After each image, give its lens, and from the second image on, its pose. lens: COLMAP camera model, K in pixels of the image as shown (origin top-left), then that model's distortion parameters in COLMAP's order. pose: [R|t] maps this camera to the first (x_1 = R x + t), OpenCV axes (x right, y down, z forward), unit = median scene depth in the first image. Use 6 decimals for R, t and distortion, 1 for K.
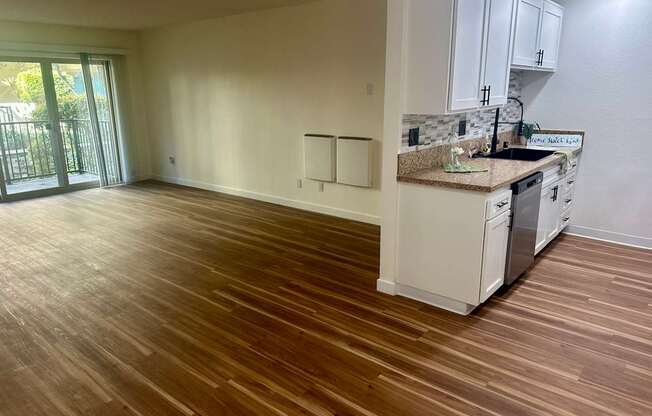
lens RADIAL K [[449.7, 0, 337.6], [0, 449.7, 208.7], [0, 0, 1]] dist [0.050757, -0.048699]
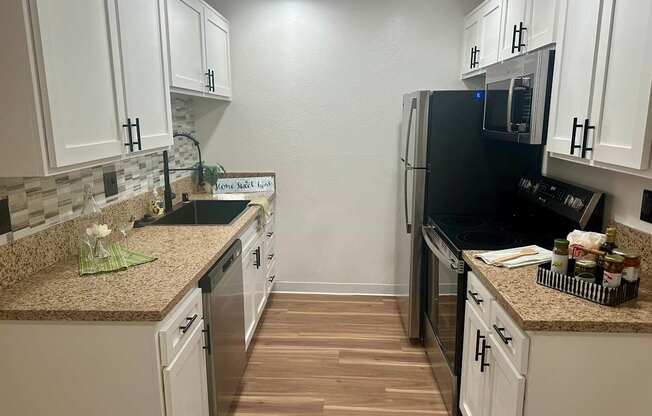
lens RADIAL K [[449.7, 0, 321.1], [0, 449.7, 217.3], [0, 0, 1]] dist [0.050757, -0.048699]
pose [[0.807672, -0.127253, 0.575736, 0.143205], [0.152626, 0.988275, 0.004323, -0.091022], [-0.569536, 0.084381, 0.817624, 0.325279]]
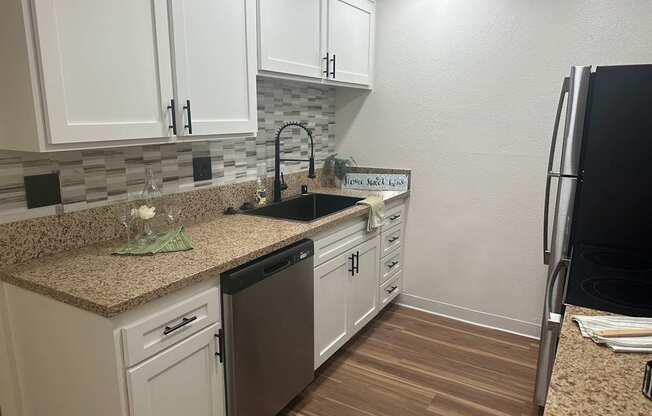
lens RADIAL K [[449.7, 0, 334.3], [0, 449.7, 212.5], [0, 0, 1]] dist [0.050757, -0.048699]
pose [[0.987965, -0.020065, 0.153369, 0.358163], [0.027212, 0.998632, -0.044643, -0.083724], [-0.152264, 0.048280, 0.987160, 0.350578]]
